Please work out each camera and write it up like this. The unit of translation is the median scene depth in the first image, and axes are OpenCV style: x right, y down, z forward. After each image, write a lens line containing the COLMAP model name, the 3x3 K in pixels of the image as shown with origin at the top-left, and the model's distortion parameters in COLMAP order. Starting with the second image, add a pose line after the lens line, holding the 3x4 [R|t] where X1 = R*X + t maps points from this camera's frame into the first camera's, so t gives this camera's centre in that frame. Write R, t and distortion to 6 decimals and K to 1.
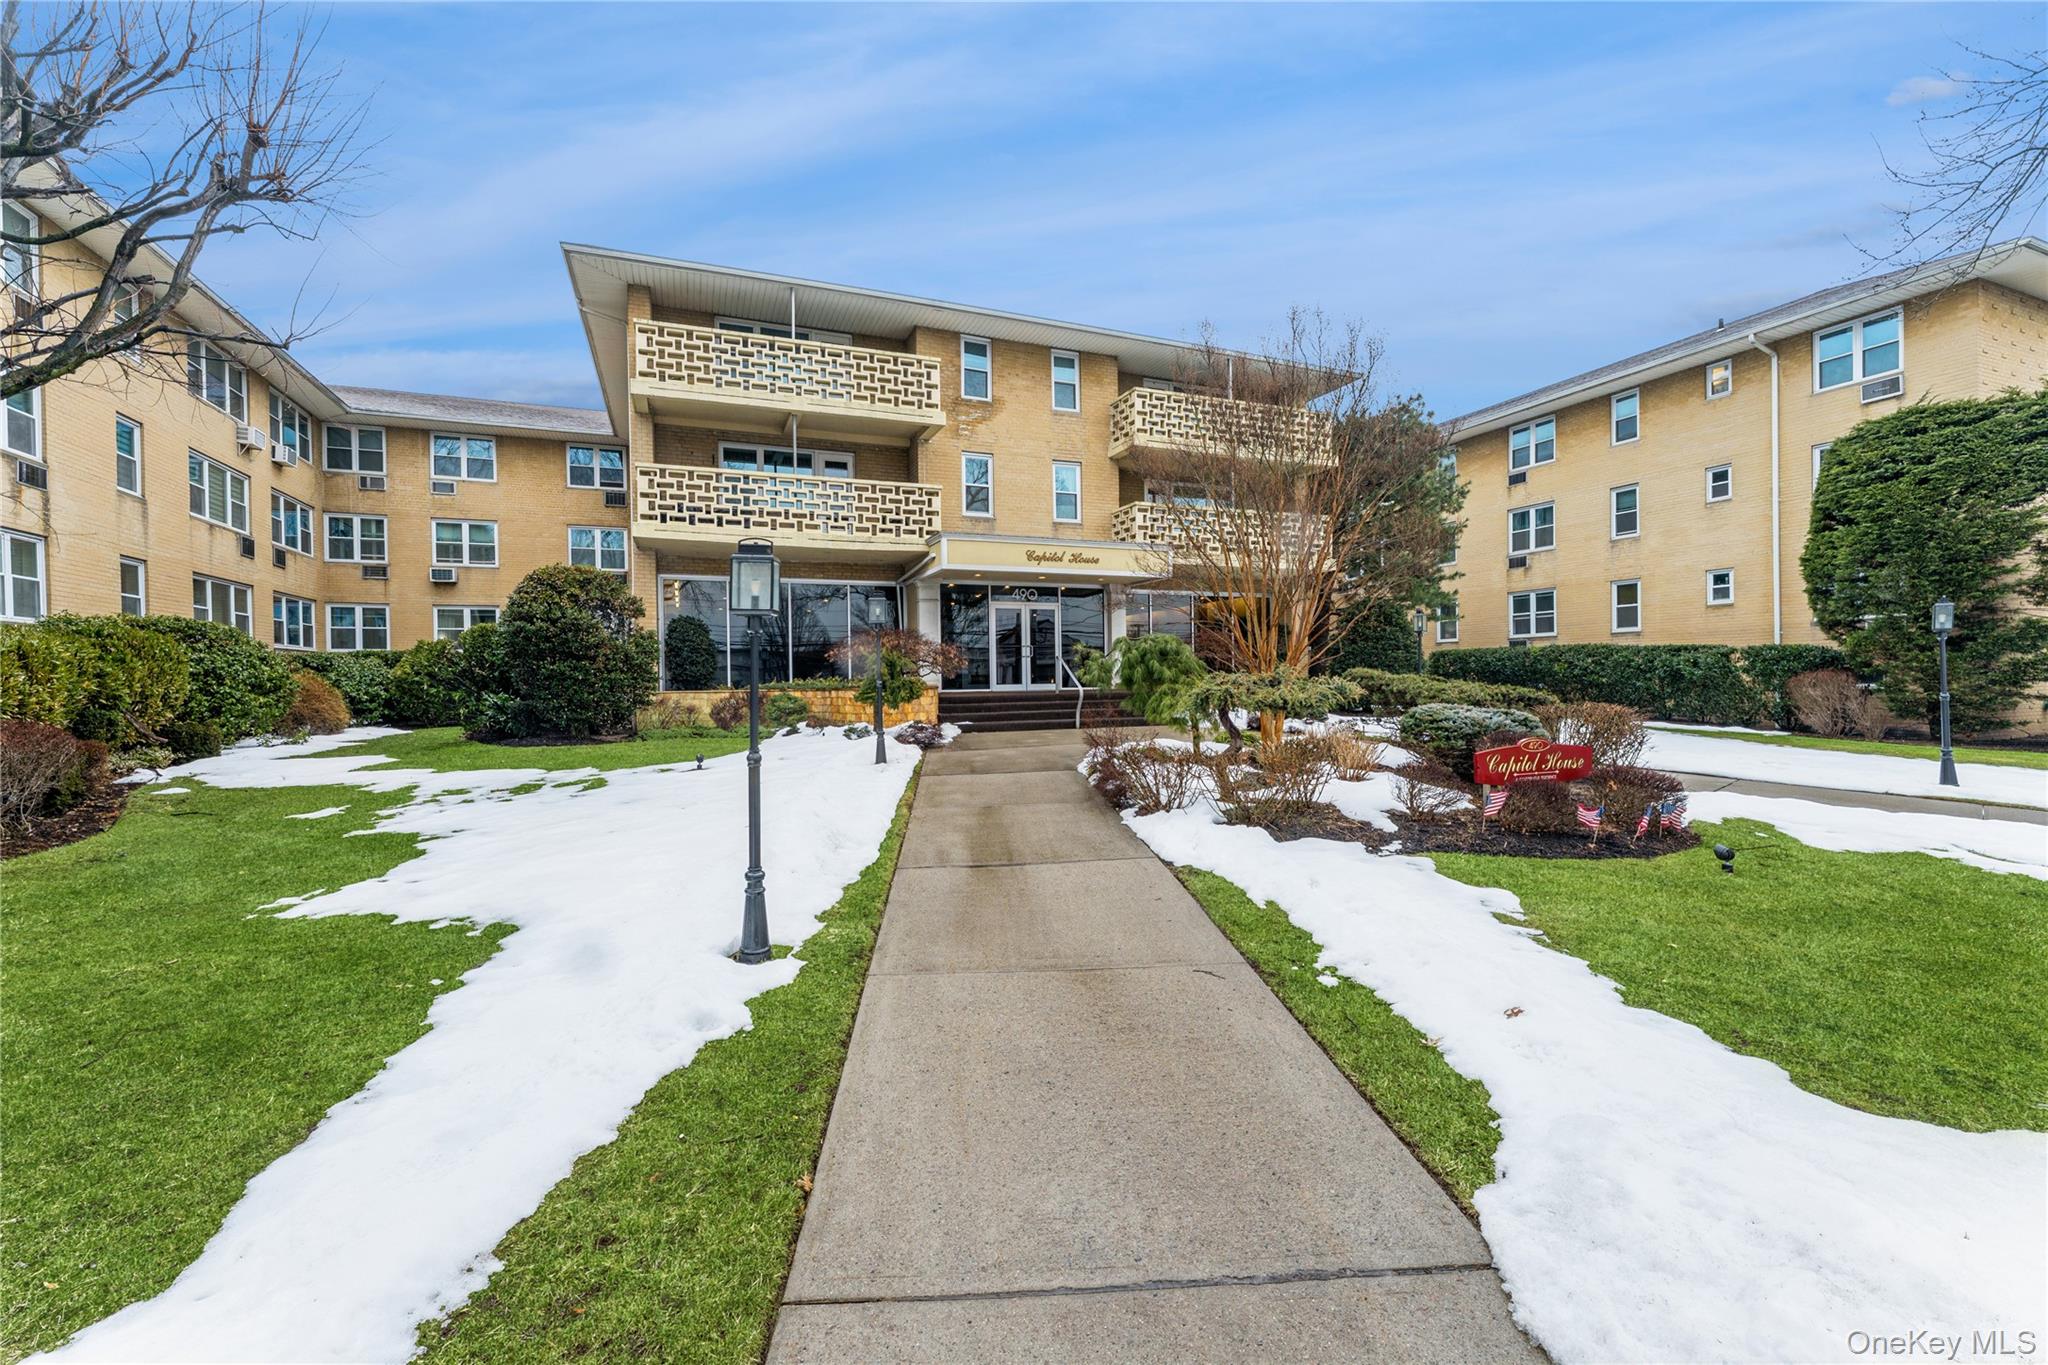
lens RADIAL K [[839.1, 0, 1011.4], [0, 839.1, 671.7], [0, 0, 1]] dist [-0.000105, -0.000017]
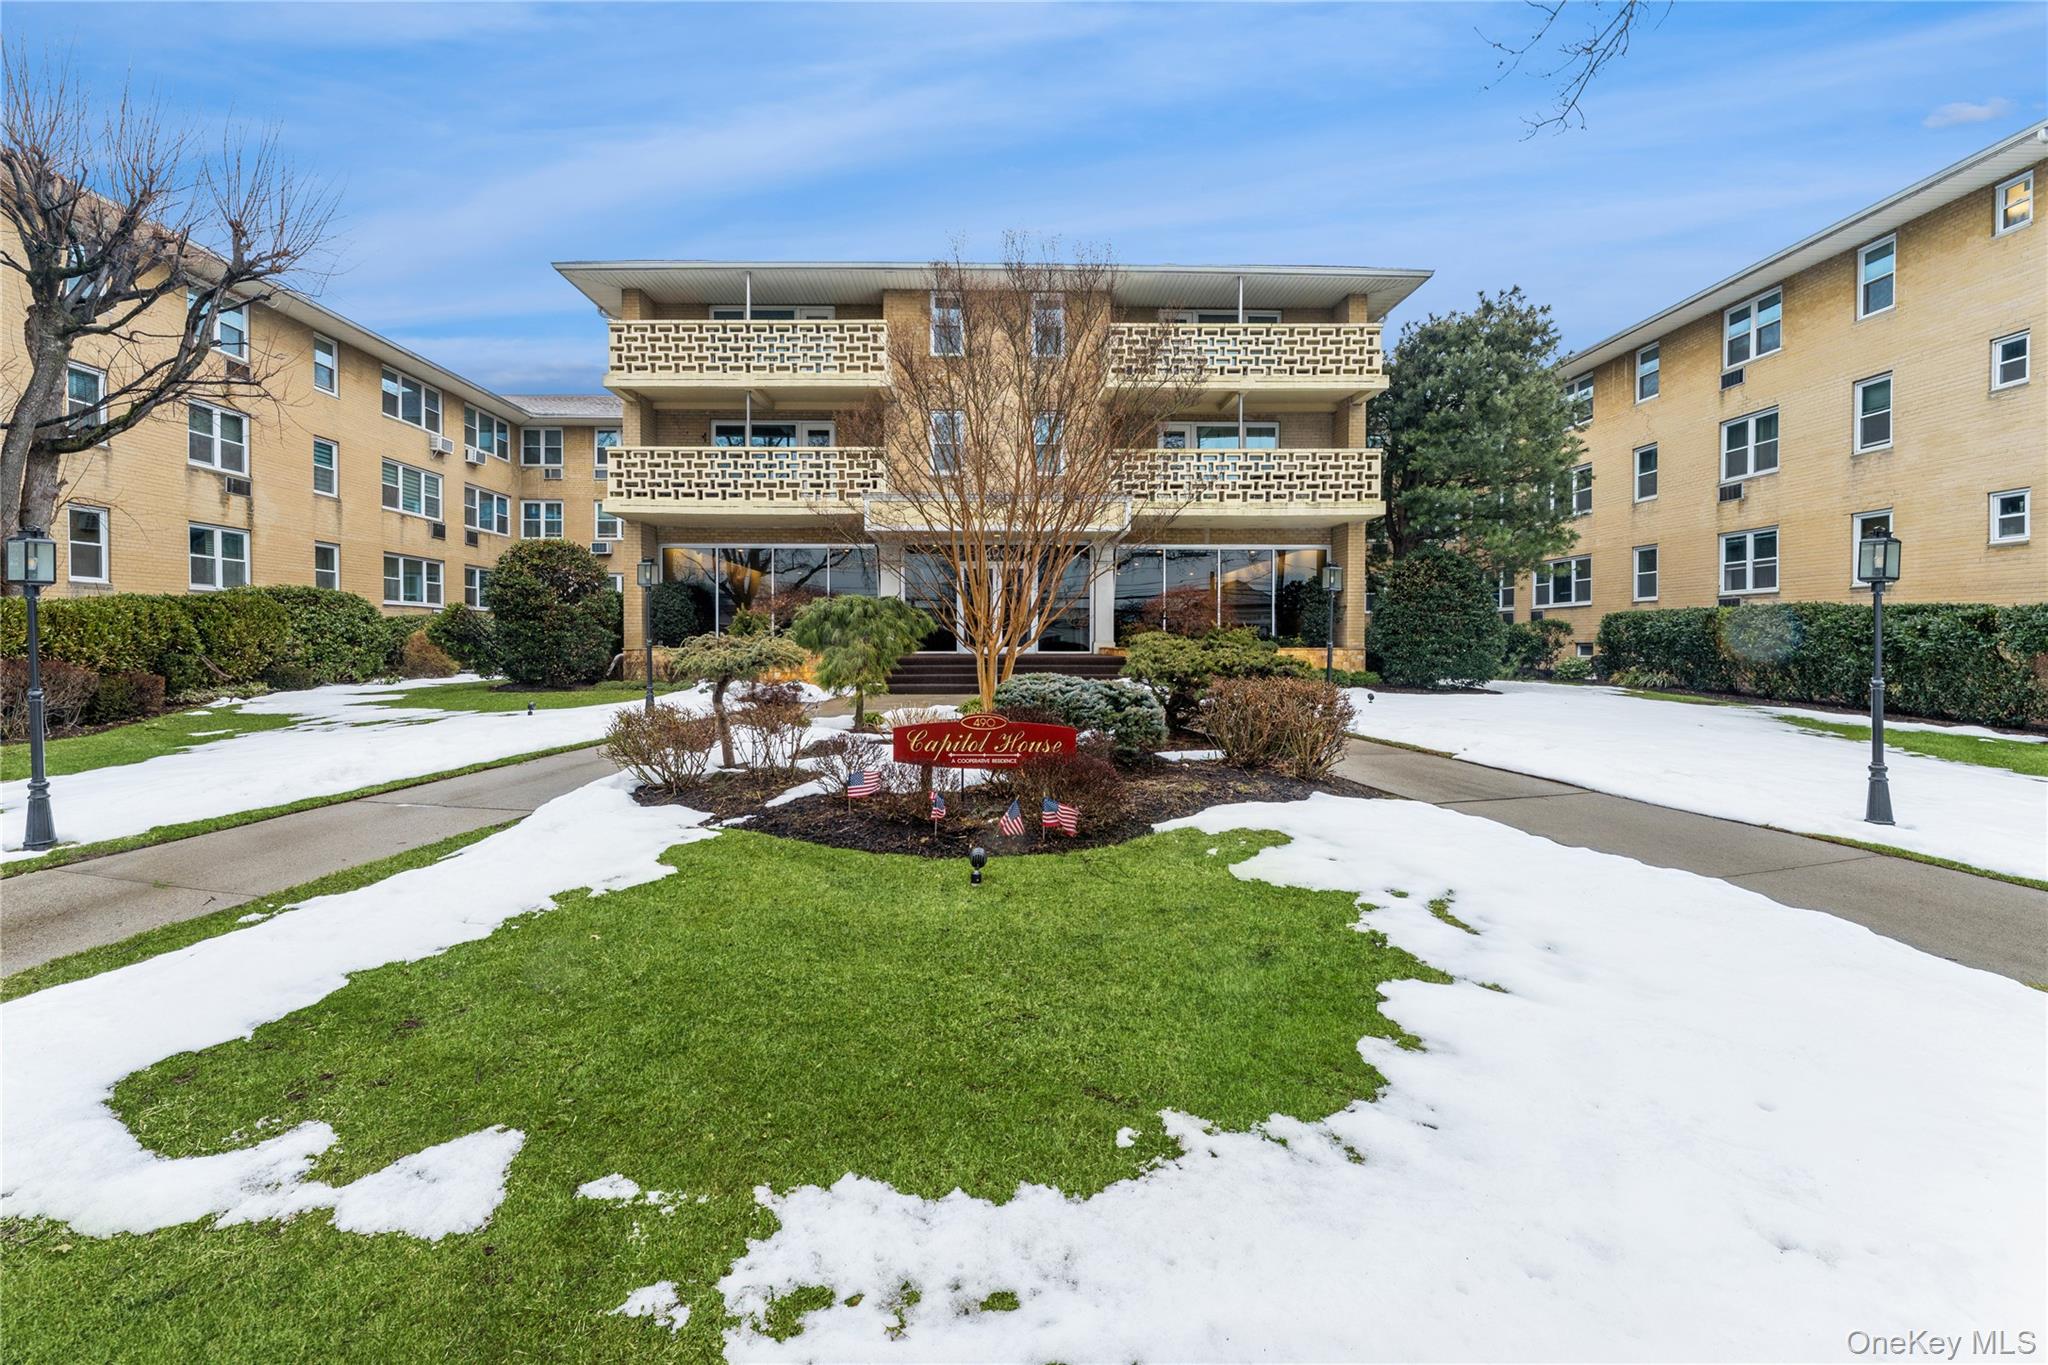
lens RADIAL K [[873.0, 0, 1020.3], [0, 873.0, 635.3], [0, 0, 1]] dist [-0.000075, 0.000180]
pose [[0.931979, 0.010223, -0.362367, 0.404557], [-0.009446, 0.999948, 0.003915, -0.002676], [0.362388, -0.000226, 0.932027, 0.079185]]
